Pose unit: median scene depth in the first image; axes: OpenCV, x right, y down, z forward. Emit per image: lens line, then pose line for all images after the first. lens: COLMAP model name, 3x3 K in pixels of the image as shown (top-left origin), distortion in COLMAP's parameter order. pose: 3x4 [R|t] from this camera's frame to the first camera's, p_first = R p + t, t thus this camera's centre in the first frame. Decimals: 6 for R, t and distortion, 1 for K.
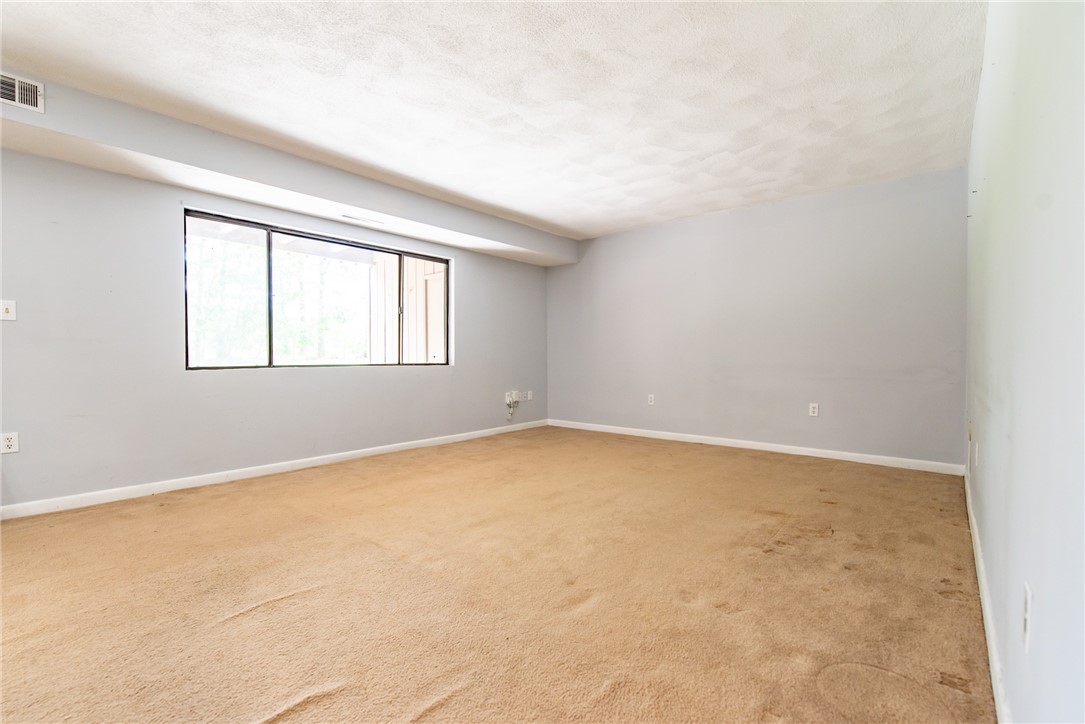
lens RADIAL K [[466.5, 0, 540.3], [0, 466.5, 361.3], [0, 0, 1]] dist [0.002205, 0.000363]
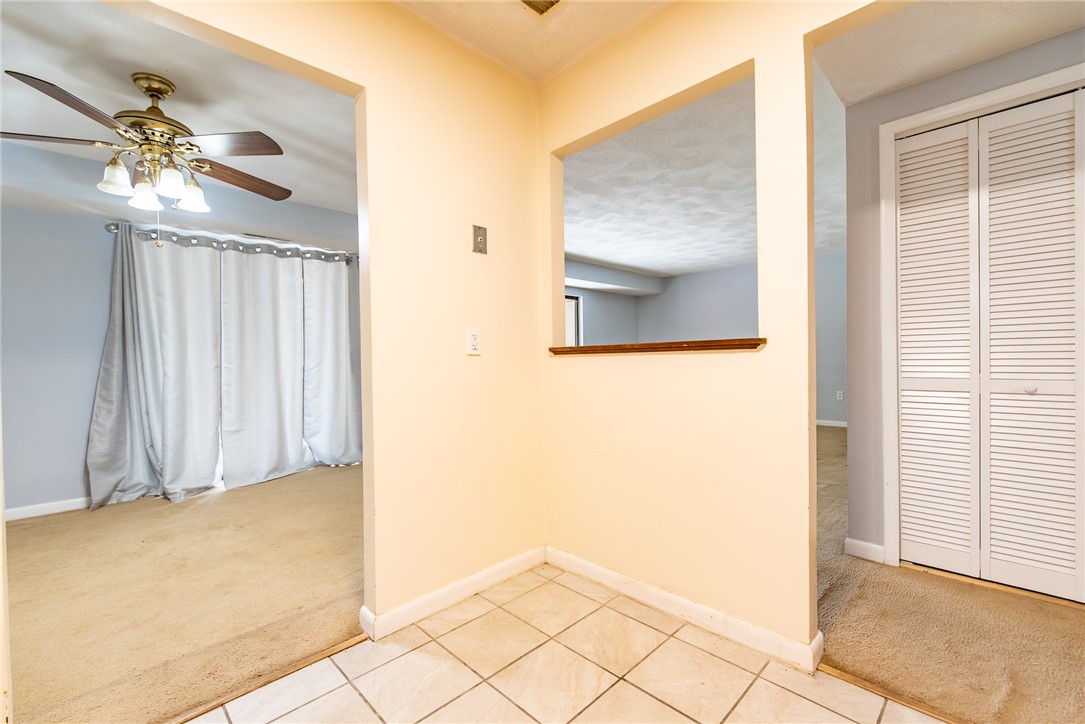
lens RADIAL K [[466.5, 0, 536.4], [0, 466.5, 360.7], [0, 0, 1]] dist [0.002205, 0.000363]
pose [[0.997022, -0.019248, -0.074679, -0.220716], [0.019269, 0.999814, -0.000440, -0.020852], [0.074674, -0.001000, 0.997207, -0.461625]]
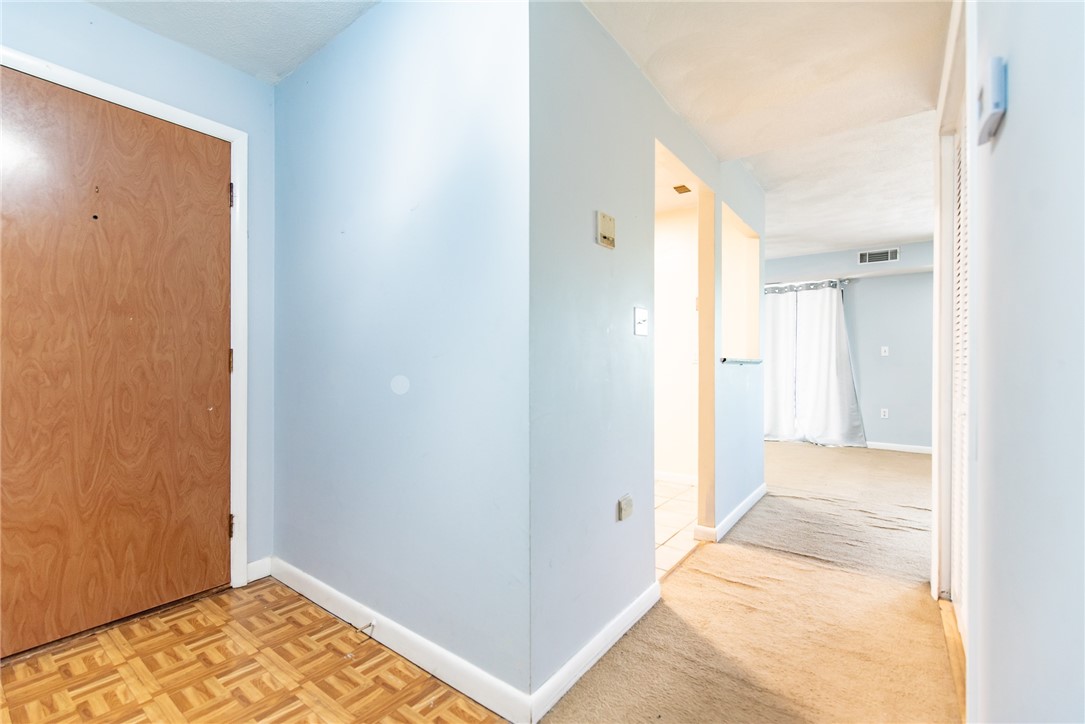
lens RADIAL K [[466.5, 0, 543.1], [0, 466.5, 360.7], [0, 0, 1]] dist [0.002205, 0.000363]
pose [[0.073258, -0.003429, -0.997307, 1.685609], [-0.004444, 0.999983, -0.003765, -0.049880], [0.997303, 0.004708, 0.073242, -0.213529]]
